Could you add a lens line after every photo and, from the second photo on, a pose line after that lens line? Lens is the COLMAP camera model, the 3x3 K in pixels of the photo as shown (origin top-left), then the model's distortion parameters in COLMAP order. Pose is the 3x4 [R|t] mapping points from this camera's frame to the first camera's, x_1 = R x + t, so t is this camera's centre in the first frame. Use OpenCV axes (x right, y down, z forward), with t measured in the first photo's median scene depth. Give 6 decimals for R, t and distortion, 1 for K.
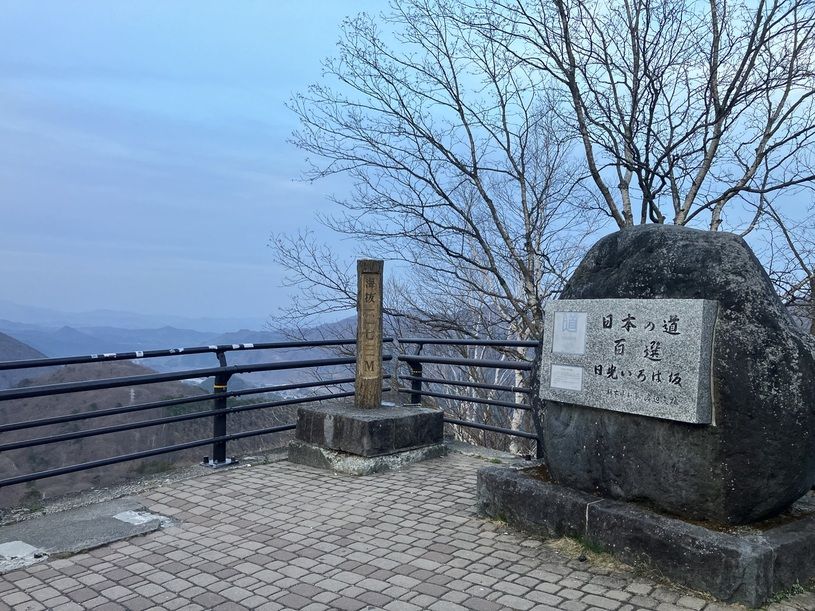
lens RADIAL K [[665.4, 0, 413.9], [0, 665.4, 302.4], [0, 0, 1]] dist [0.039691, -0.038115]
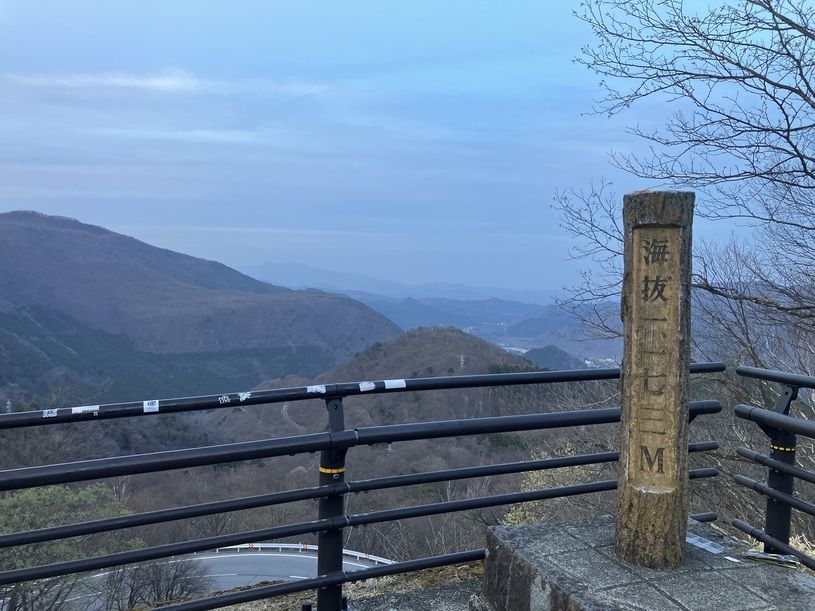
lens RADIAL K [[665.4, 0, 405.0], [0, 665.4, 309.2], [0, 0, 1]] dist [0.039691, -0.038115]
pose [[0.883073, 0.015178, -0.468990, -0.010923], [0.009480, 0.998696, 0.050171, -0.016887], [0.469139, -0.048751, 0.881778, 0.596174]]
